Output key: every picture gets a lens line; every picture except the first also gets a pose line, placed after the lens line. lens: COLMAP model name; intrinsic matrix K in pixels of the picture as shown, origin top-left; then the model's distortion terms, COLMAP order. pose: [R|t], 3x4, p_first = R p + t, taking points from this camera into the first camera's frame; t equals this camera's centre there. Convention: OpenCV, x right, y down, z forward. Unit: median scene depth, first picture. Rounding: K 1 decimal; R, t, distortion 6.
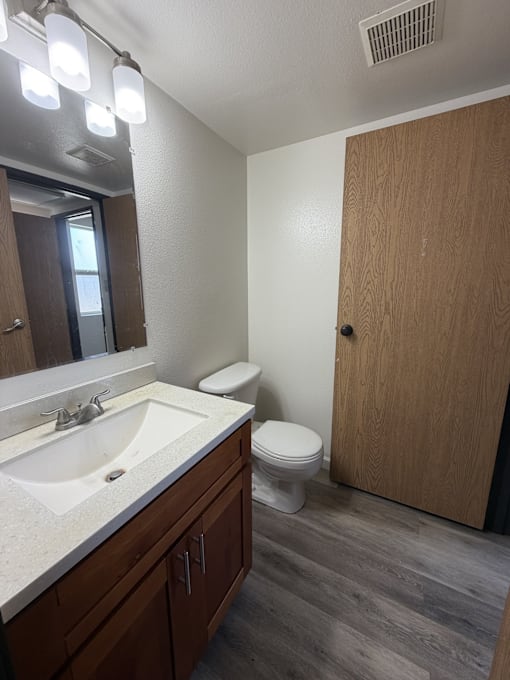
lens RADIAL K [[272.4, 0, 255.0], [0, 272.4, 340.0], [0, 0, 1]] dist [0.000111, -0.000031]
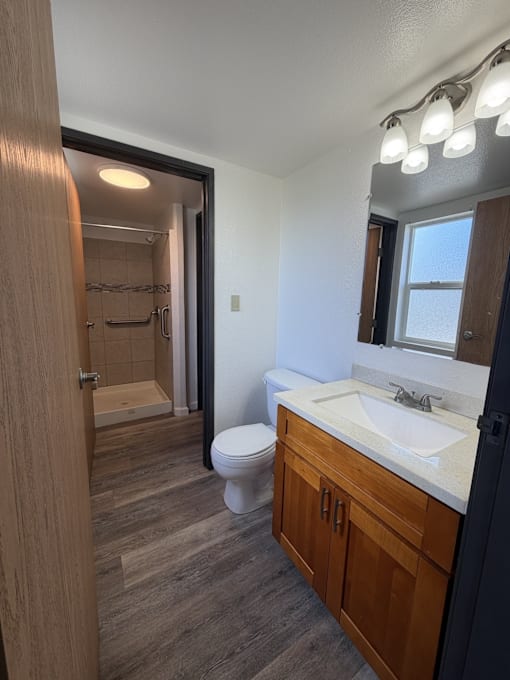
lens RADIAL K [[272.4, 0, 255.0], [0, 272.4, 340.0], [0, 0, 1]] dist [0.000111, -0.000031]
pose [[-0.490045, 0.134084, -0.861323, 0.809827], [-0.184577, 0.949733, 0.252861, -0.182876], [0.851932, 0.282893, -0.440663, 0.933930]]
